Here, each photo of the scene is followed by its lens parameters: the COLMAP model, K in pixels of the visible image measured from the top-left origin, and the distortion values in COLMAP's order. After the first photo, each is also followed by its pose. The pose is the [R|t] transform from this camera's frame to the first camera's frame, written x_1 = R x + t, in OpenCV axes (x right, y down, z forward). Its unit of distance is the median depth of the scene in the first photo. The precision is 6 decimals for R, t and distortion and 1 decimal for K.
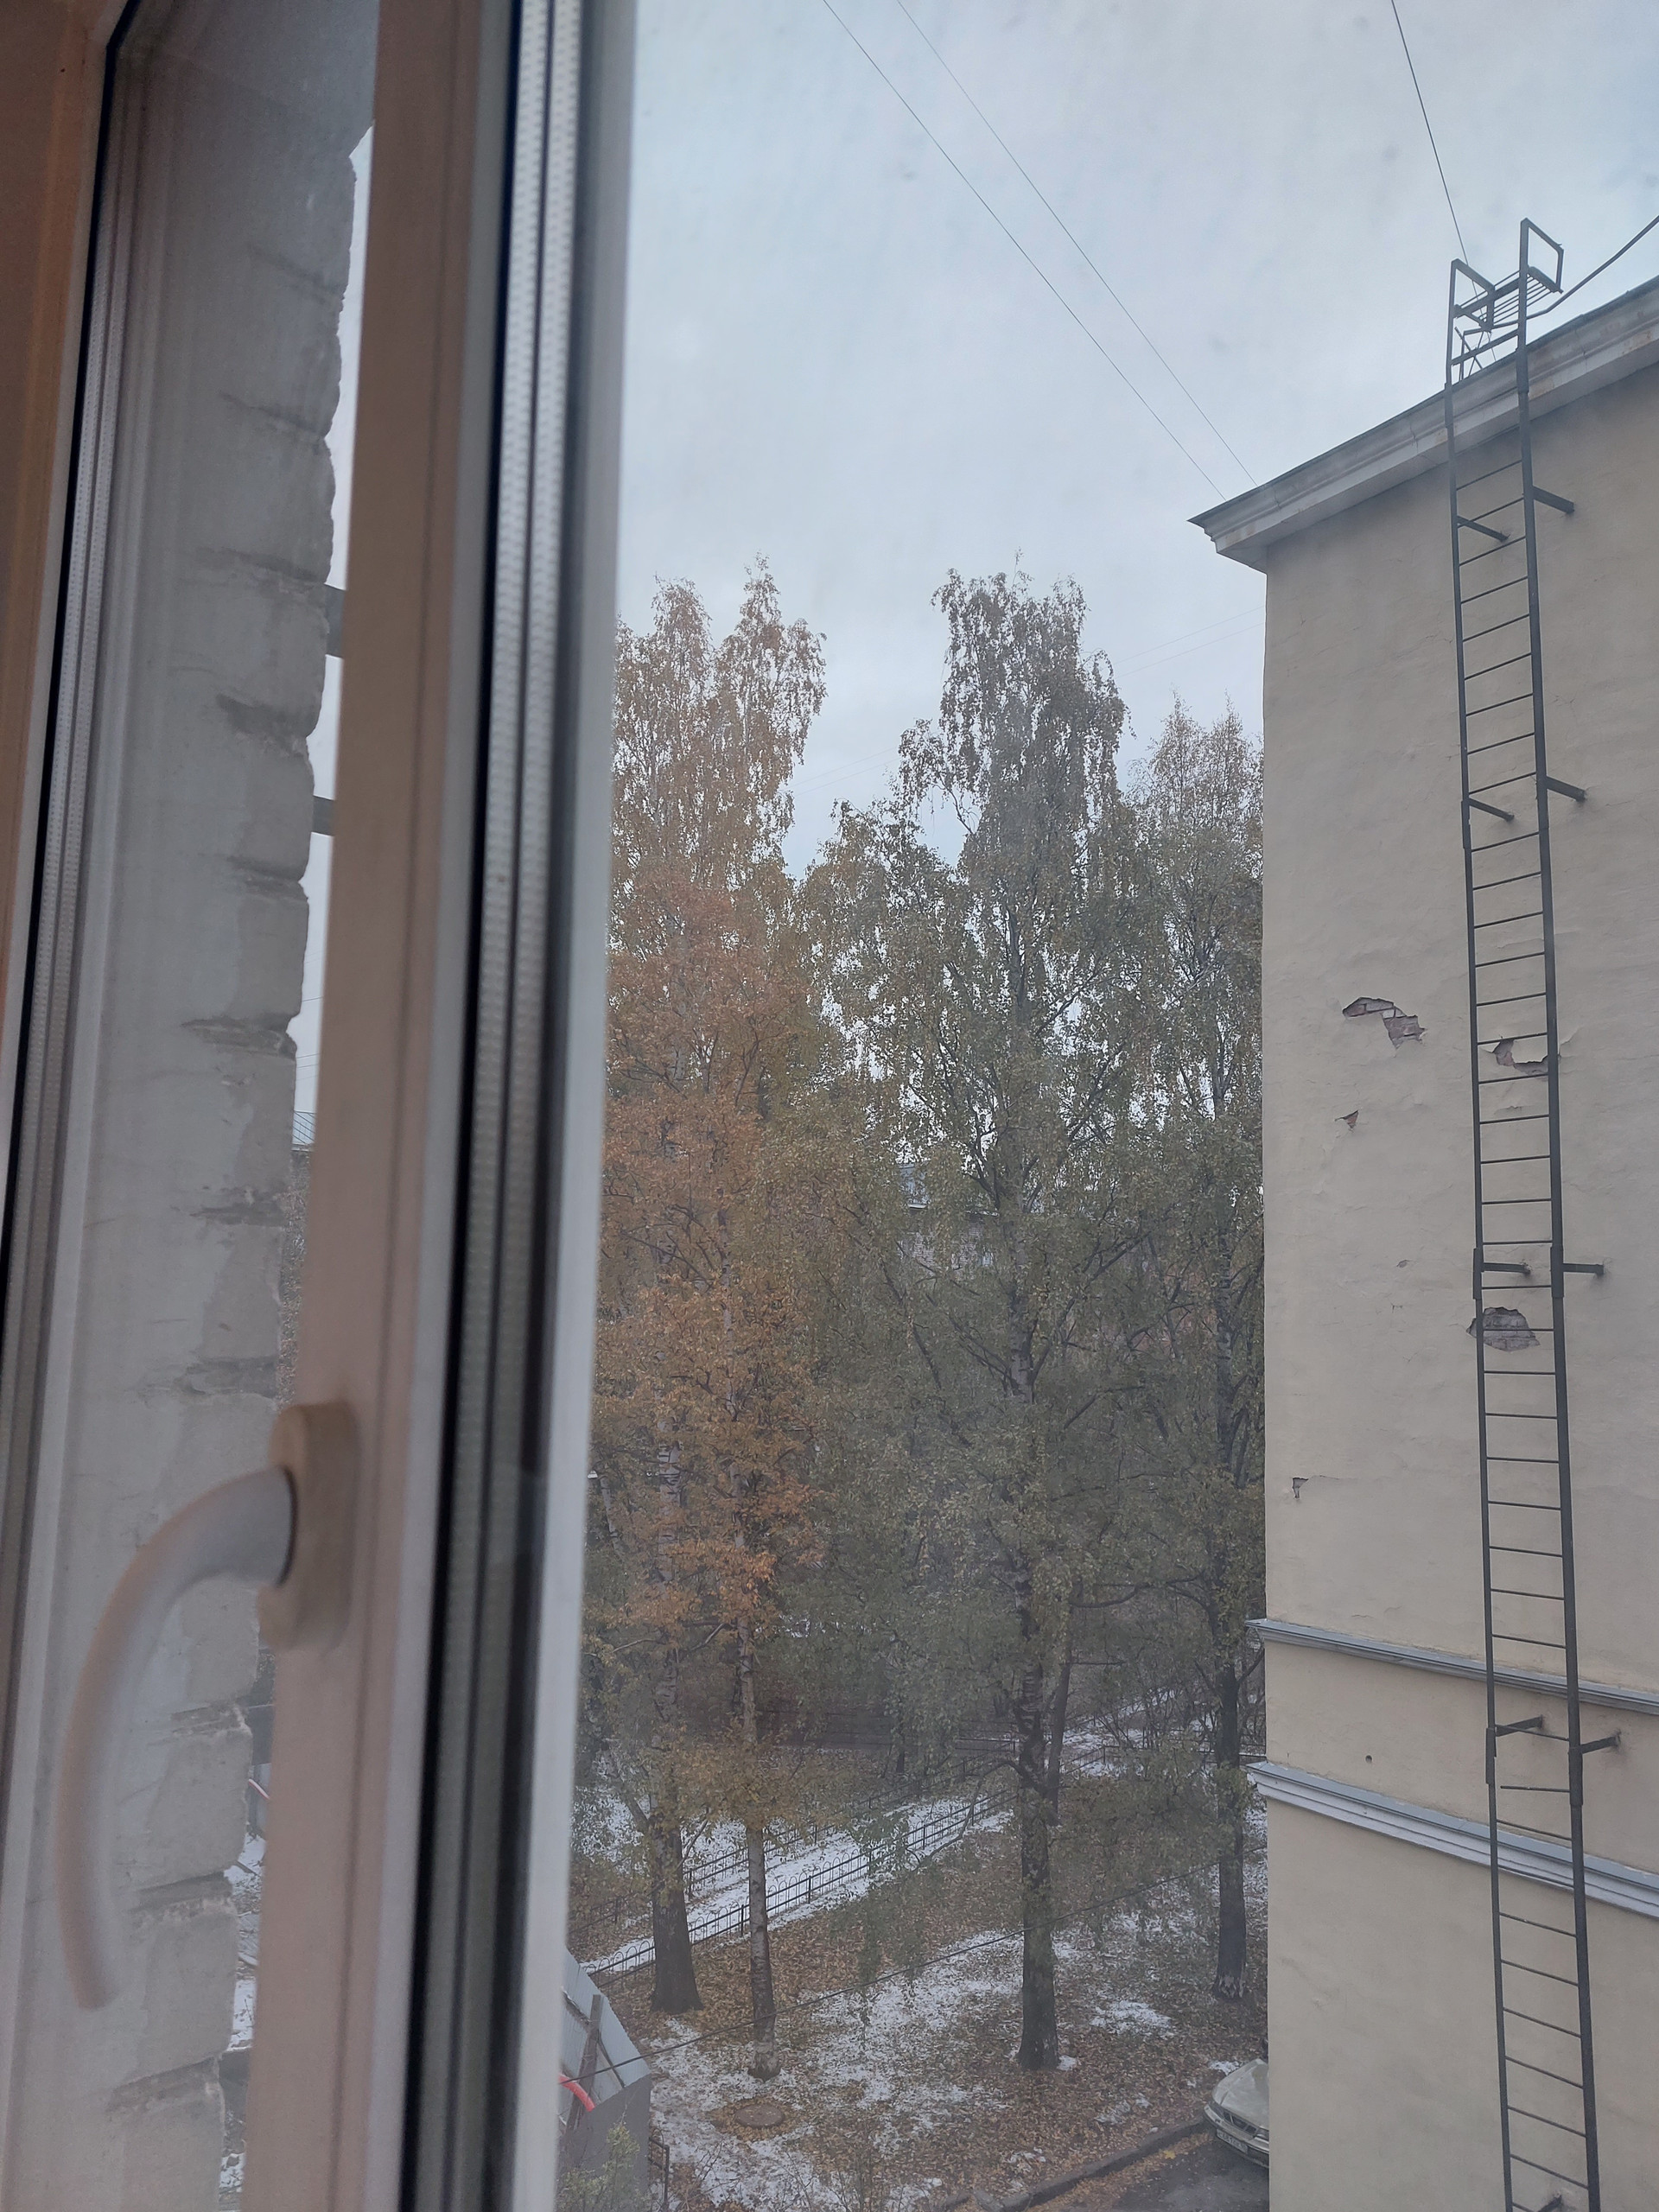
lens RADIAL K [[1576.4, 0, 844.6], [0, 1576.4, 1103.0], [0, 0, 1]] dist [0.022134, -0.018783]
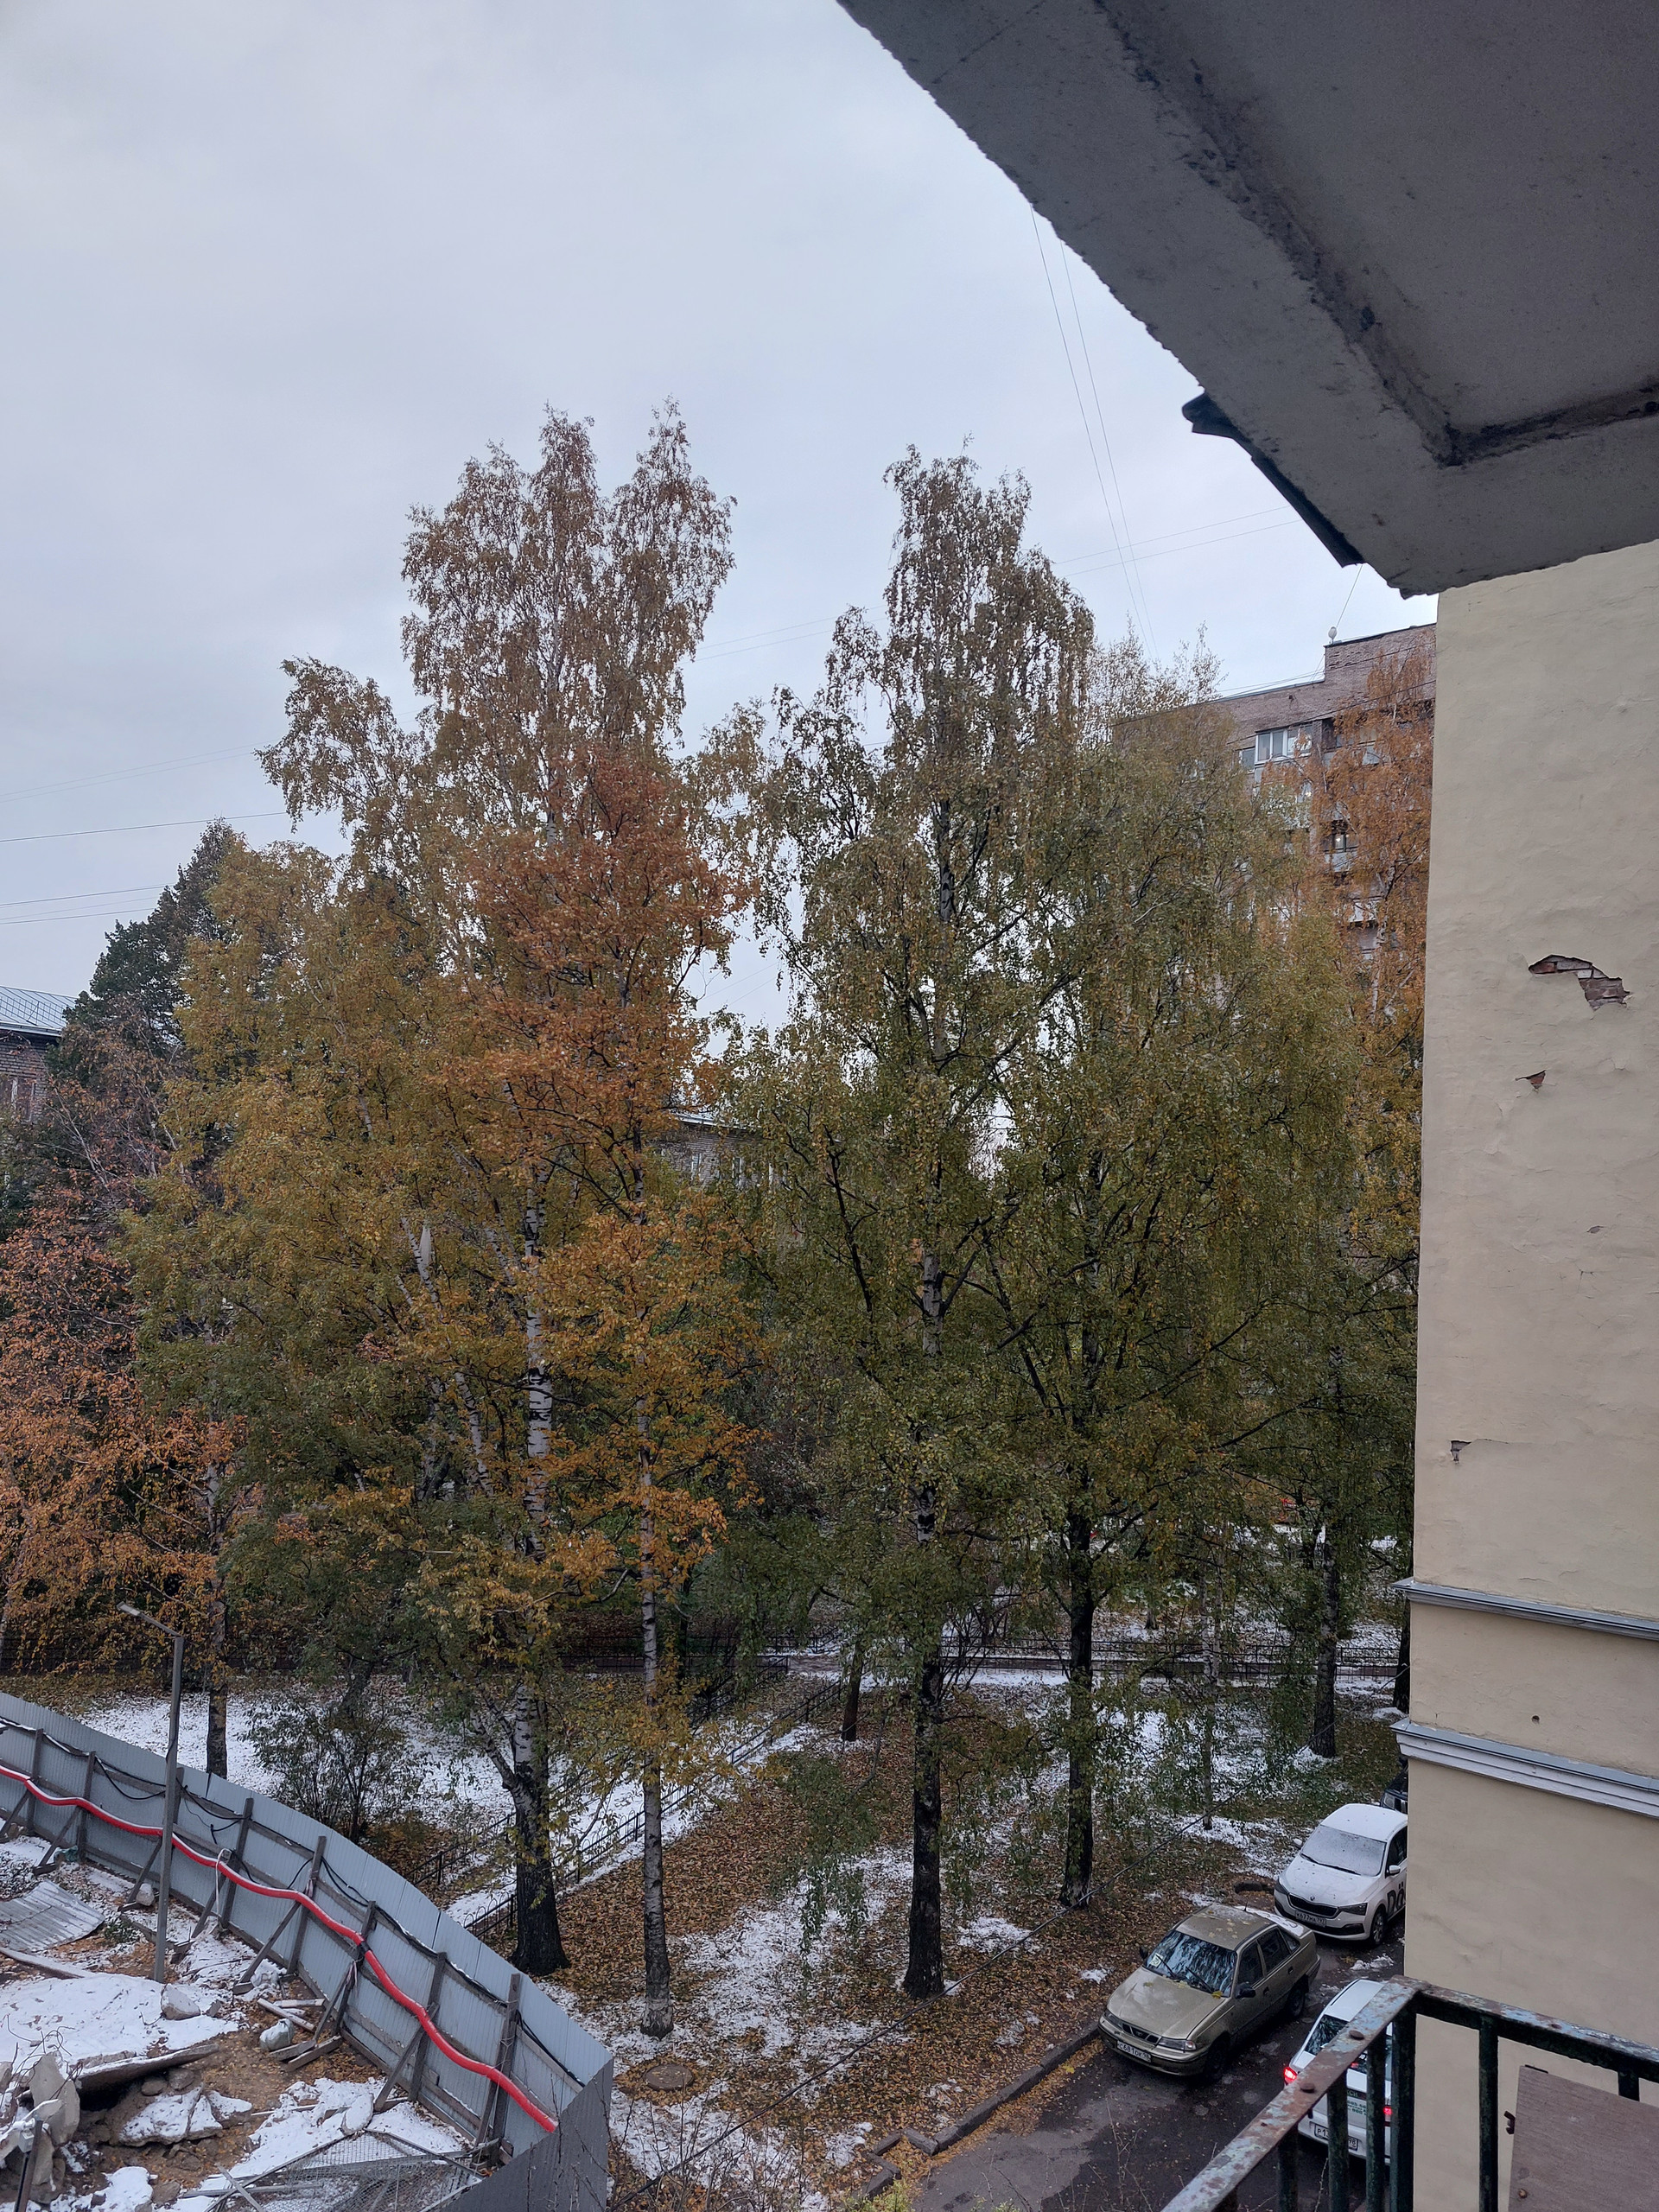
lens RADIAL K [[1576.4, 0, 820.3], [0, 1576.4, 1111.5], [0, 0, 1]] dist [0.022134, -0.018783]
pose [[0.969580, 0.036623, 0.242021, -0.207934], [-0.053435, 0.996565, 0.063270, -0.005061], [-0.238872, -0.074277, 0.968206, 0.093960]]
